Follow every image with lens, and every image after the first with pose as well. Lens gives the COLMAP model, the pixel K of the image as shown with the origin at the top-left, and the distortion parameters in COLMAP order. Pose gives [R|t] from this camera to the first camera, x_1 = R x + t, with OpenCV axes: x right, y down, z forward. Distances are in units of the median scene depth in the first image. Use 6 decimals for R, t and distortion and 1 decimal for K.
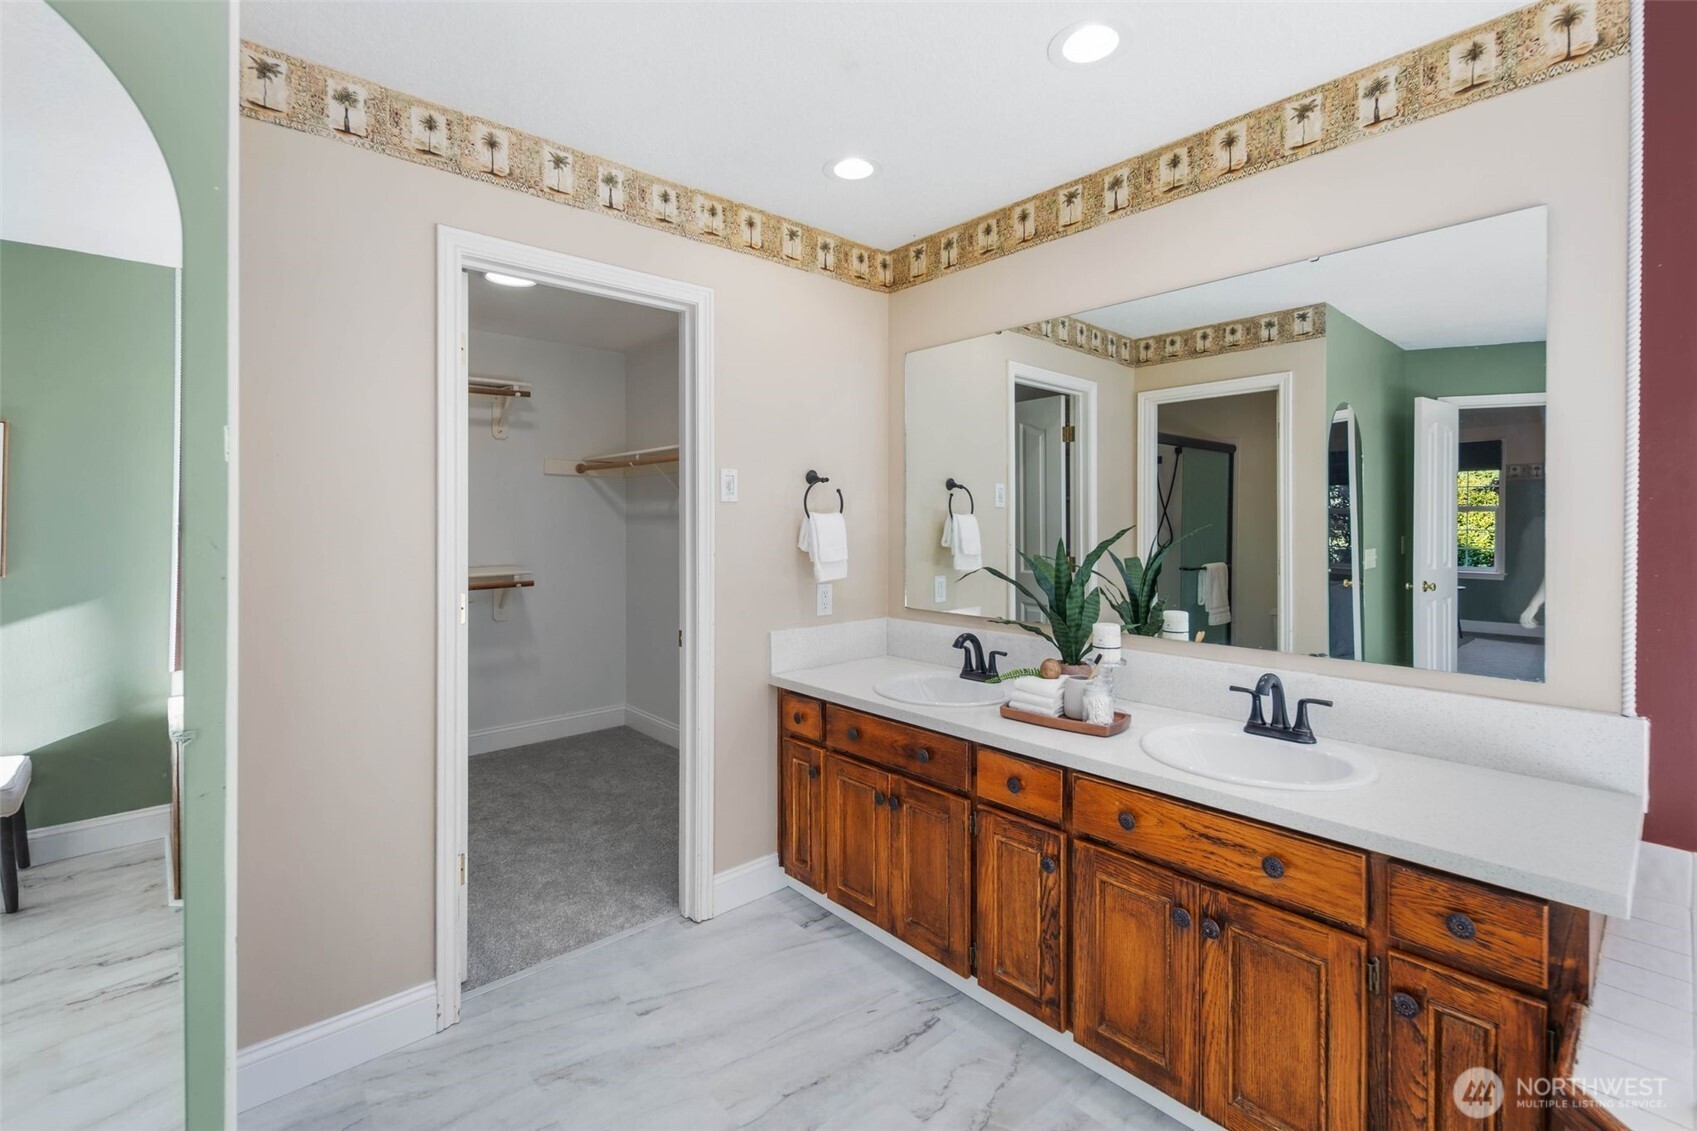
lens RADIAL K [[746.7, 0, 843.4], [0, 746.7, 523.0], [0, 0, 1]] dist [0.008187, -0.003796]
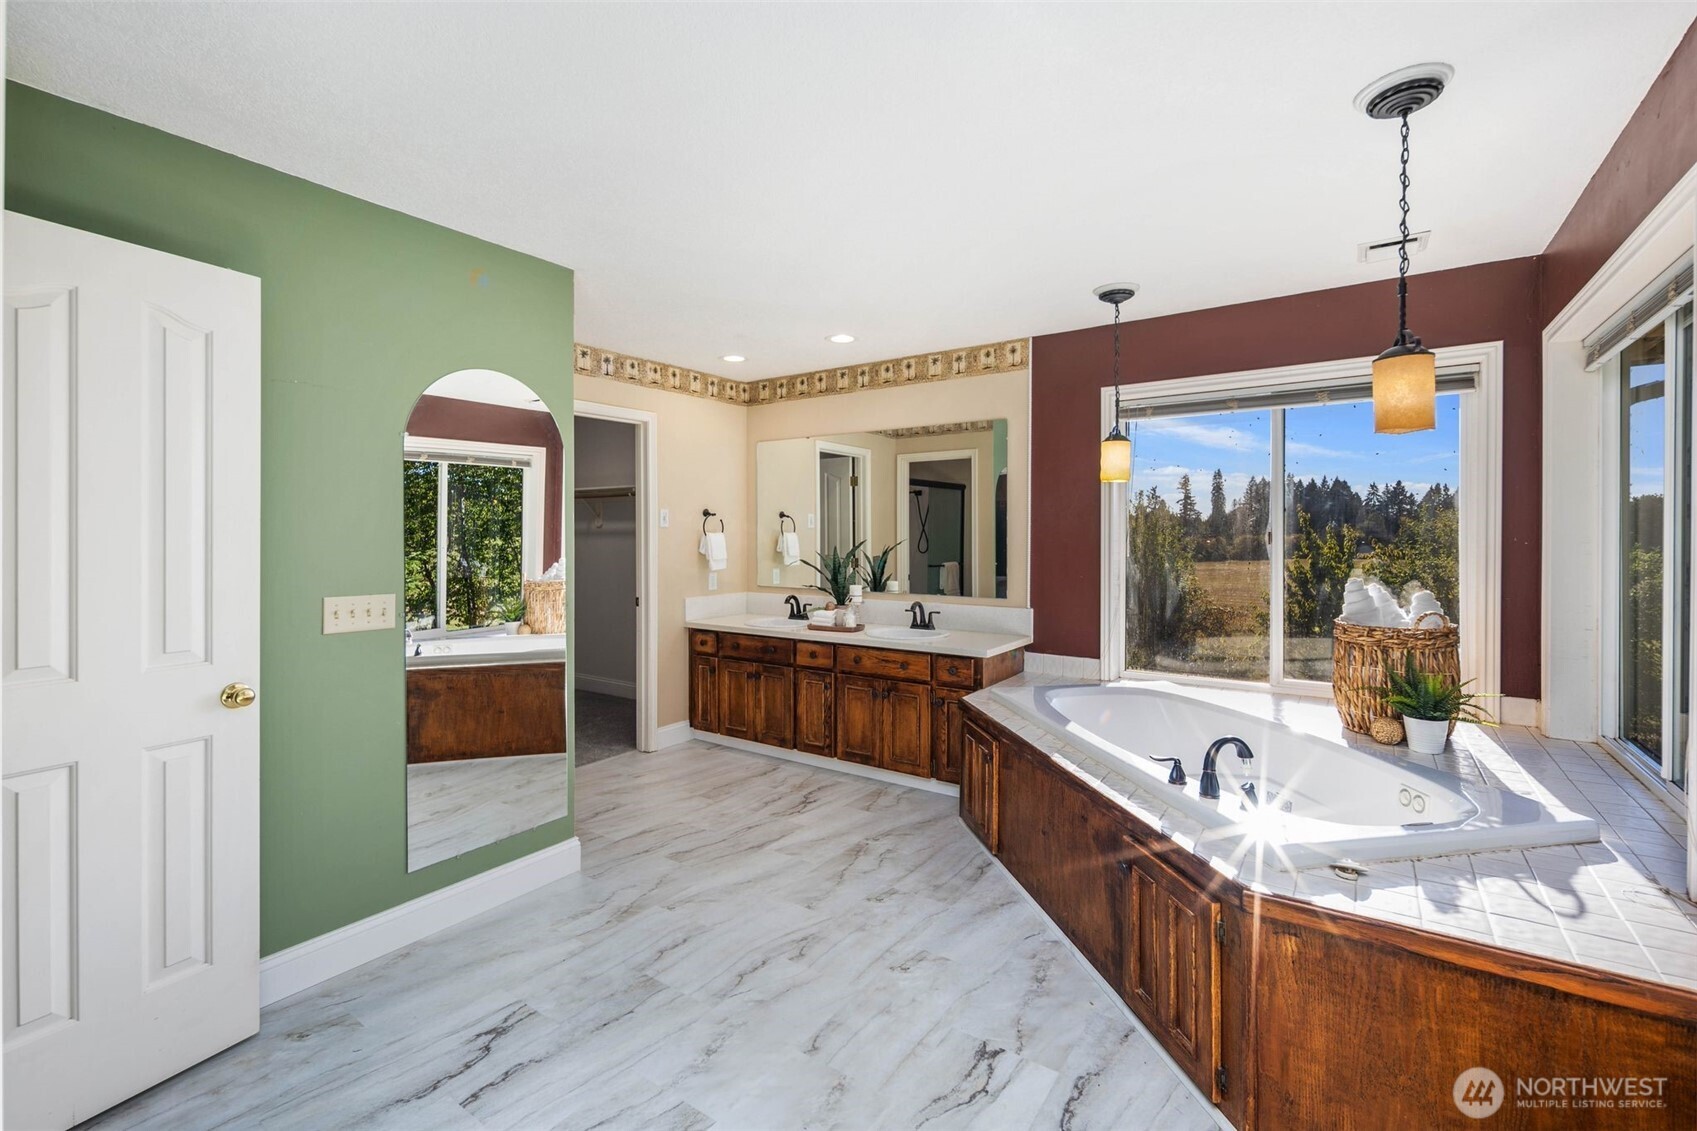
lens RADIAL K [[746.7, 0, 841.2], [0, 746.7, 533.8], [0, 0, 1]] dist [0.008187, -0.003796]
pose [[0.973084, -0.002457, 0.230438, -0.160978], [0.002395, 0.999997, 0.000552, -0.012778], [-0.230439, 0.000015, 0.973087, -0.943266]]
